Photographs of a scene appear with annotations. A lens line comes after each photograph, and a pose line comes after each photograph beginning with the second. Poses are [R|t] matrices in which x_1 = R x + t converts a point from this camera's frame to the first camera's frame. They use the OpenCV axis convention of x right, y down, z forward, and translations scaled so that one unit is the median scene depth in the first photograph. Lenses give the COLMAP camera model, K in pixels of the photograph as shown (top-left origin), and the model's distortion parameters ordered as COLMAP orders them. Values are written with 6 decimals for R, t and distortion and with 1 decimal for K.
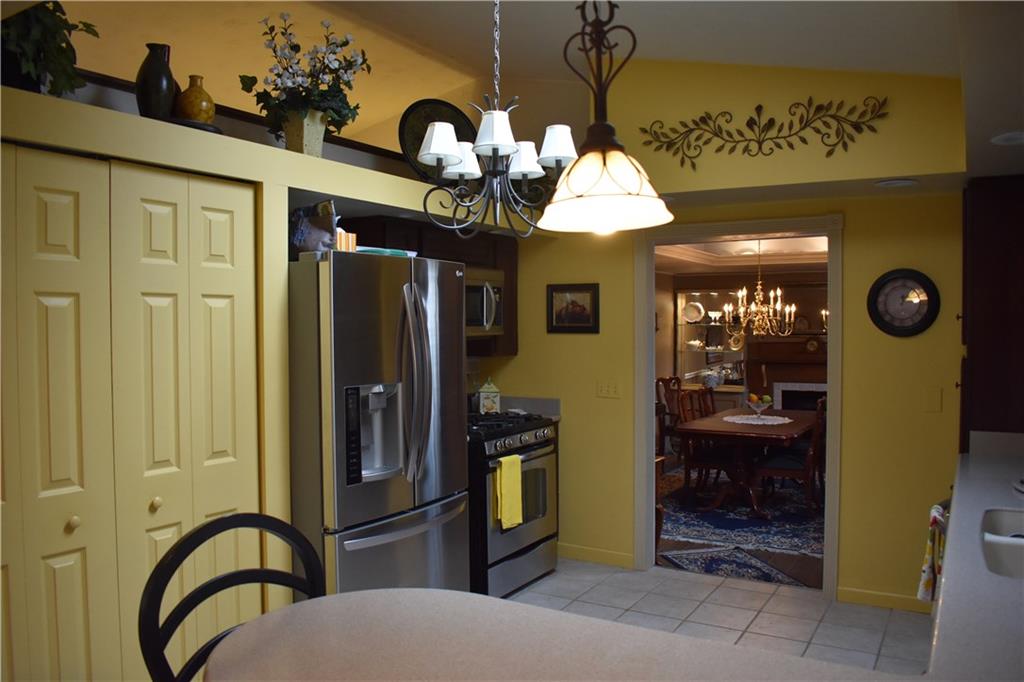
lens RADIAL K [[795.1, 0, 512.0], [0, 795.1, 341.0], [0, 0, 1]] dist [-0.082570, -0.000577]
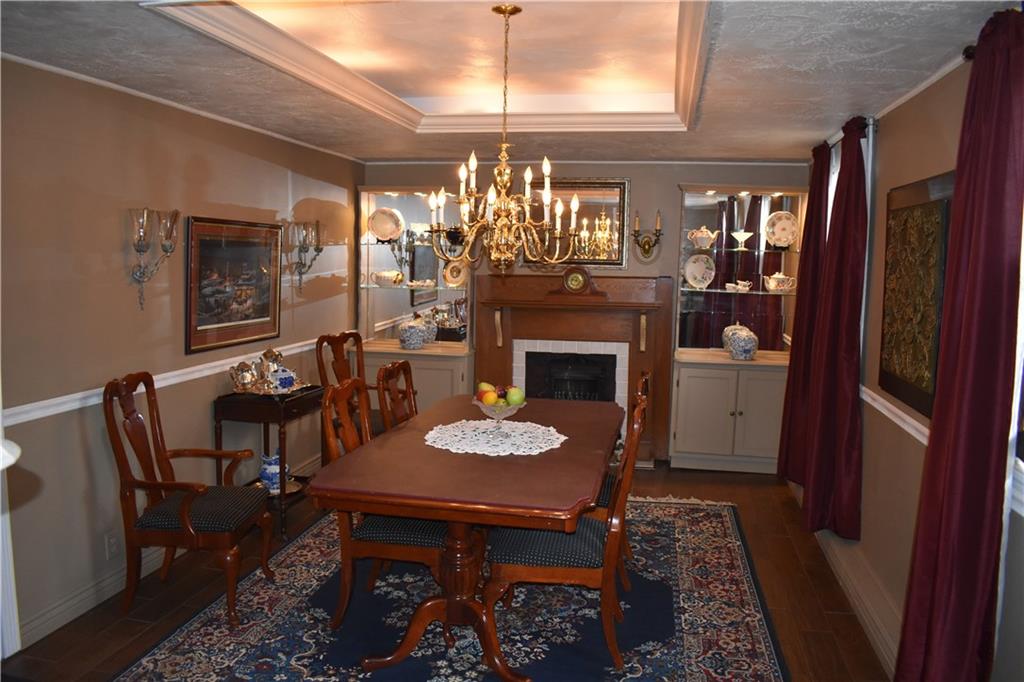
lens RADIAL K [[795.1, 0, 512.0], [0, 795.1, 341.0], [0, 0, 1]] dist [-0.082570, -0.000577]
pose [[0.940706, -0.015403, 0.338874, 0.144944], [-0.015050, 0.996090, 0.087053, -0.001091], [-0.338890, -0.086992, 0.936796, 0.504075]]
